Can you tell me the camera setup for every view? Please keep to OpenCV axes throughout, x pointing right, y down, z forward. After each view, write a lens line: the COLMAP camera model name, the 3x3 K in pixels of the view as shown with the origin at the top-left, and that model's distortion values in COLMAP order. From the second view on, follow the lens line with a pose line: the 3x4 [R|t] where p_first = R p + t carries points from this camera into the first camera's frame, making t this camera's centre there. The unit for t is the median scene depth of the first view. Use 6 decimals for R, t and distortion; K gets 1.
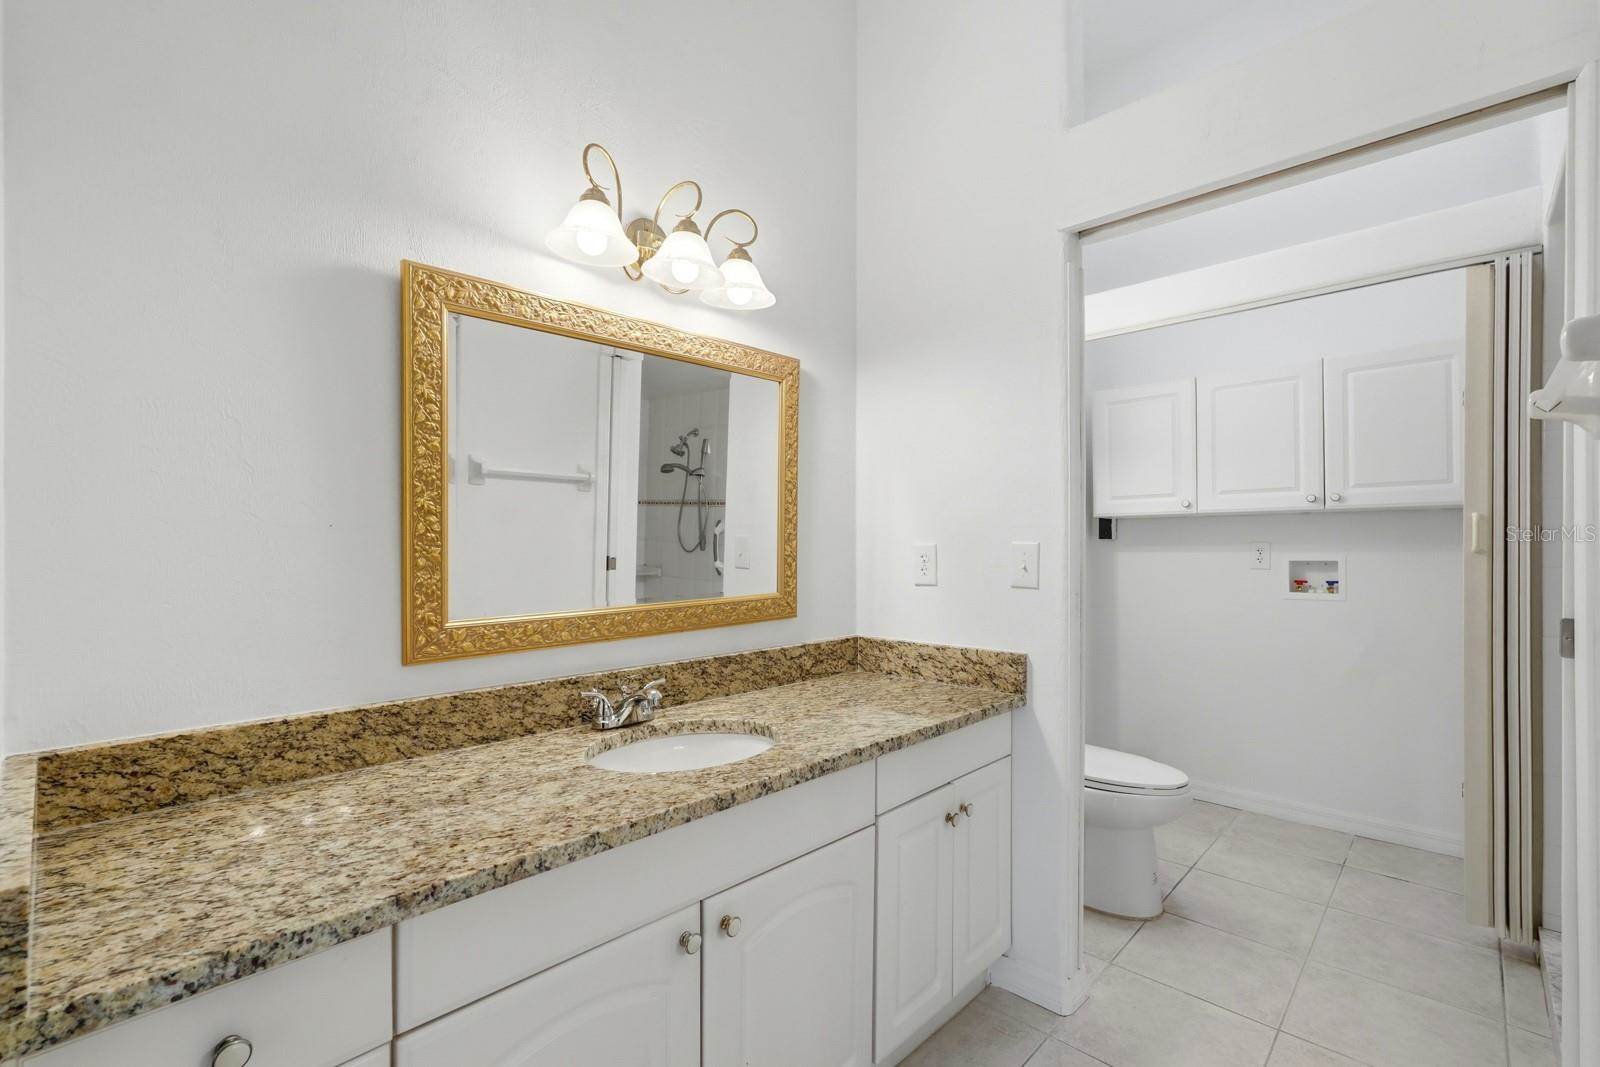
lens RADIAL K [[708.2, 0, 803.1], [0, 708.2, 537.8], [0, 0, 1]] dist [-0.016891, 0.006851]
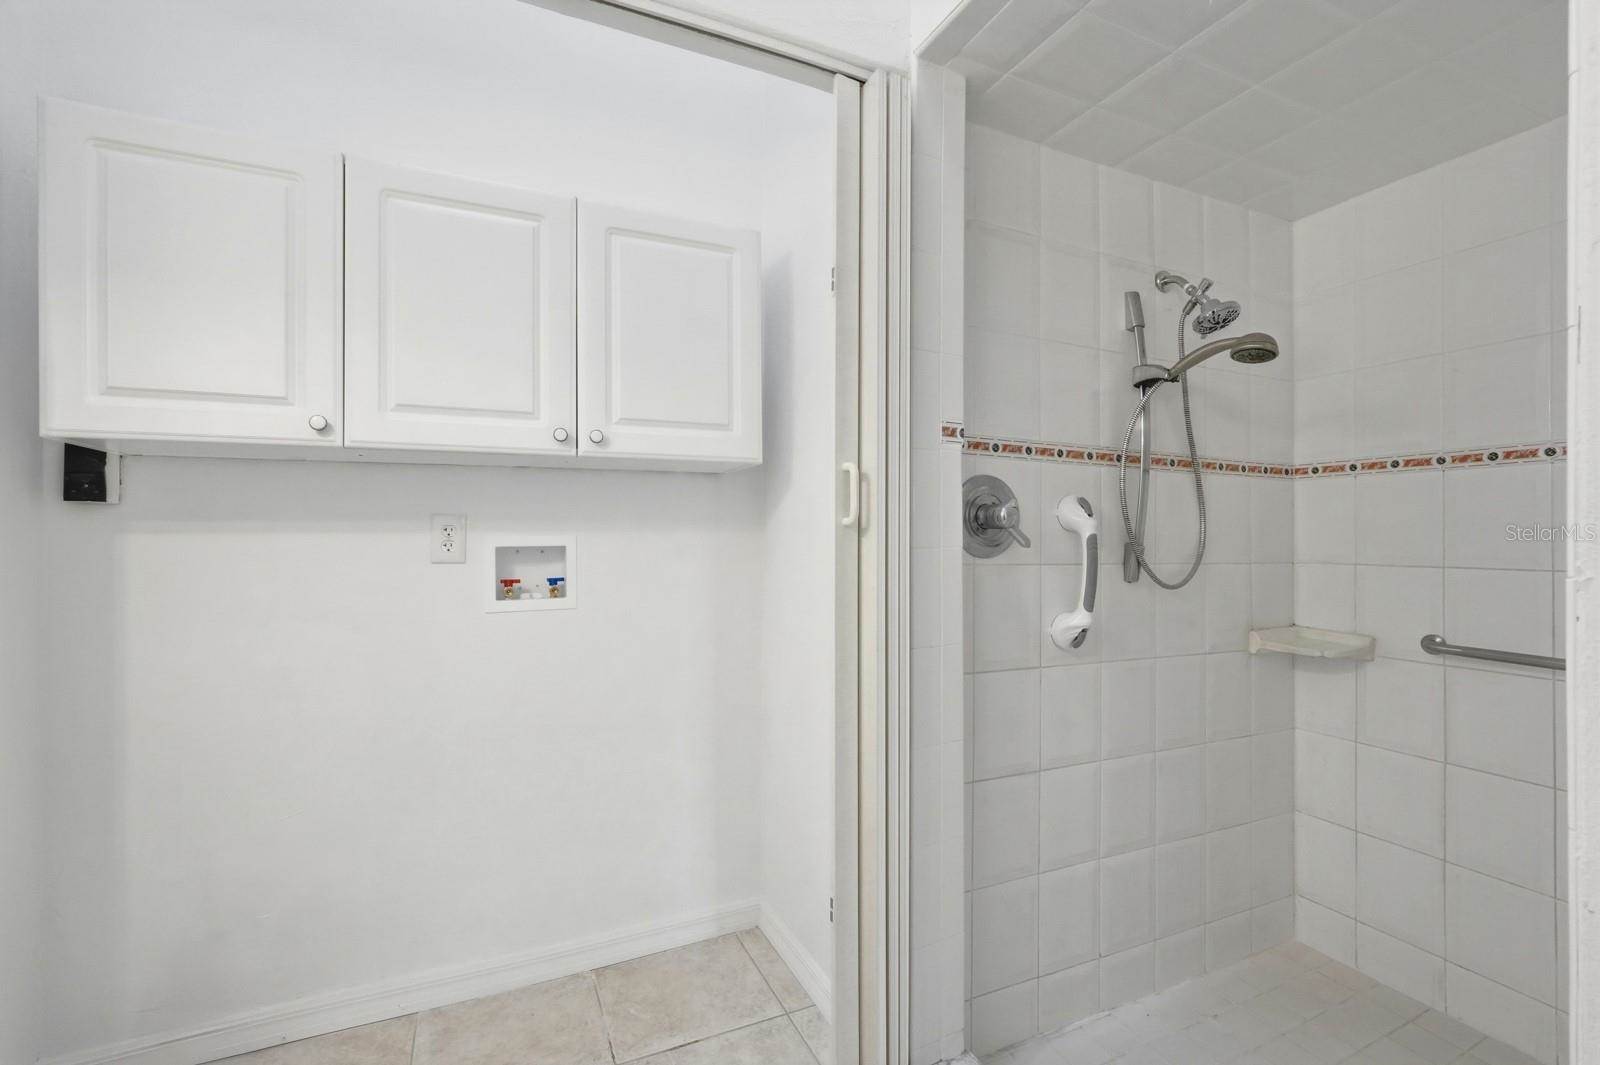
lens RADIAL K [[708.2, 0, 803.1], [0, 708.2, 532.8], [0, 0, 1]] dist [-0.016891, 0.006851]
pose [[0.367867, 0.002760, 0.929874, 0.243081], [-0.007413, 0.999973, -0.000036, 0.019113], [-0.929849, -0.006879, 0.367878, 0.553925]]
